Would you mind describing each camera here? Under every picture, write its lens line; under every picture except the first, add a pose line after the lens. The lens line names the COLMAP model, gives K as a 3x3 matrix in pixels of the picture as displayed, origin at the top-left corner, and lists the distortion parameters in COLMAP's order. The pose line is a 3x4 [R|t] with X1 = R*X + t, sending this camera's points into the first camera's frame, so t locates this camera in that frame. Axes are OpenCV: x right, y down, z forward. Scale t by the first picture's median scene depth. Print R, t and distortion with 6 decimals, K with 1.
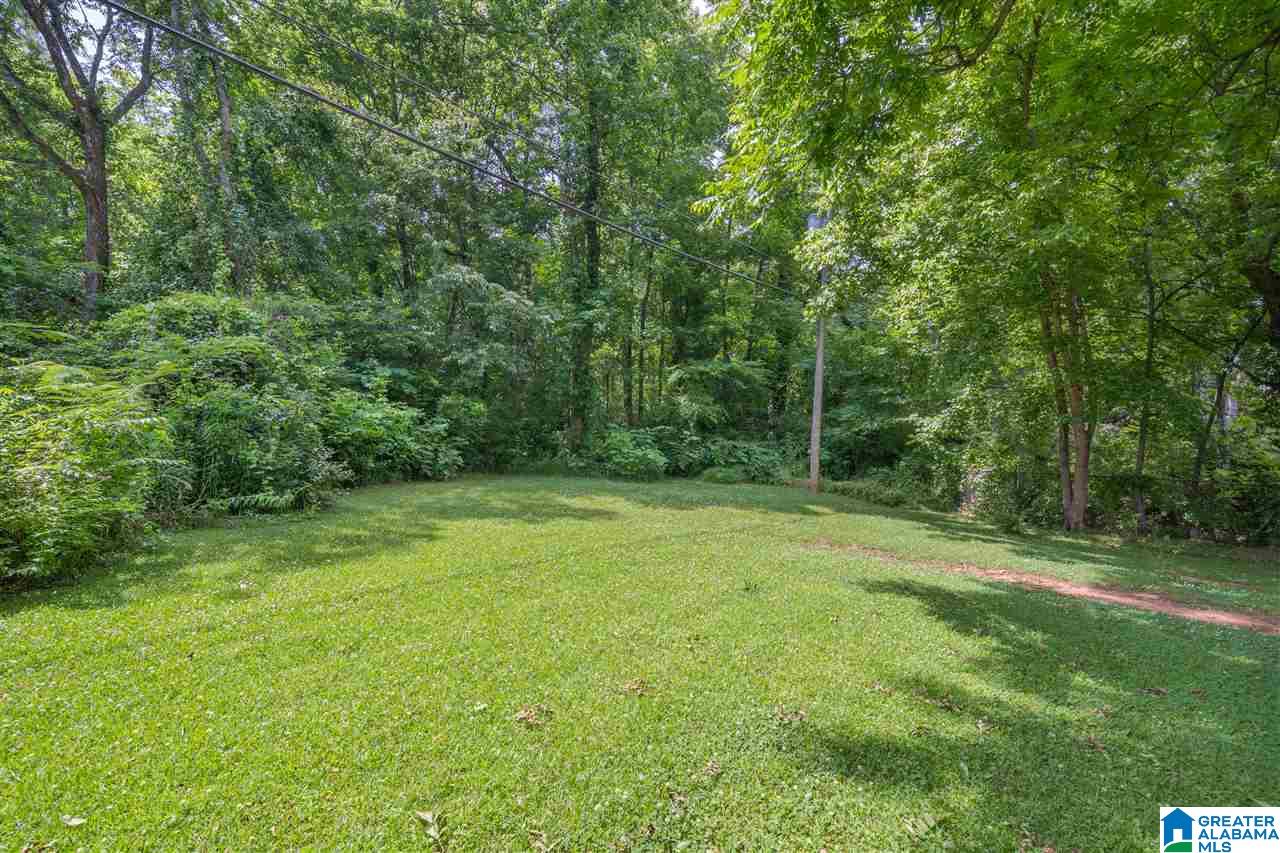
lens RADIAL K [[554.1, 0, 639.7], [0, 554.1, 427.5], [0, 0, 1]] dist [-0.000329, -0.000089]
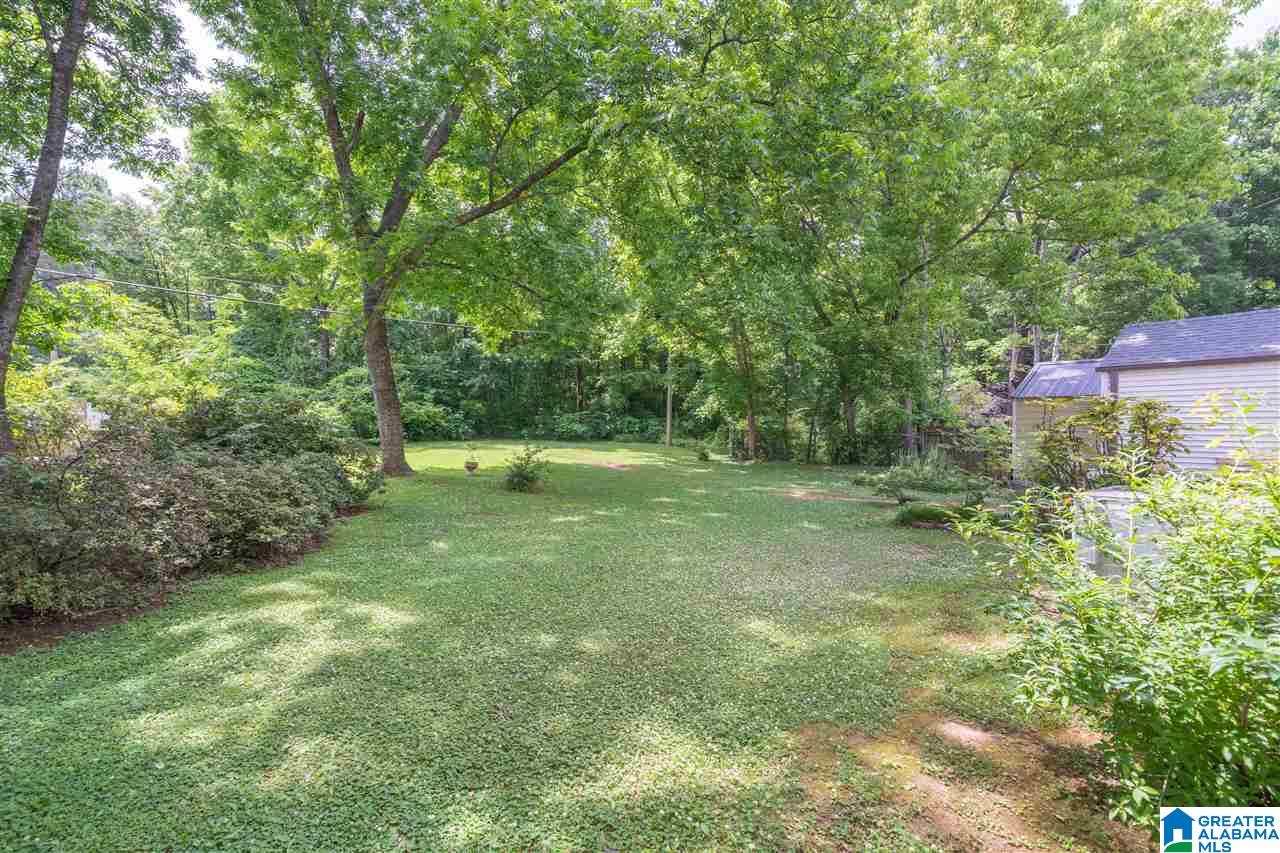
lens RADIAL K [[554.1, 0, 640.3], [0, 554.1, 424.6], [0, 0, 1]] dist [-0.000329, -0.000089]
pose [[0.964524, -0.027581, -0.262549, 0.950010], [0.033094, 0.999314, 0.016597, 0.024567], [0.261911, -0.024697, 0.964776, -0.960352]]
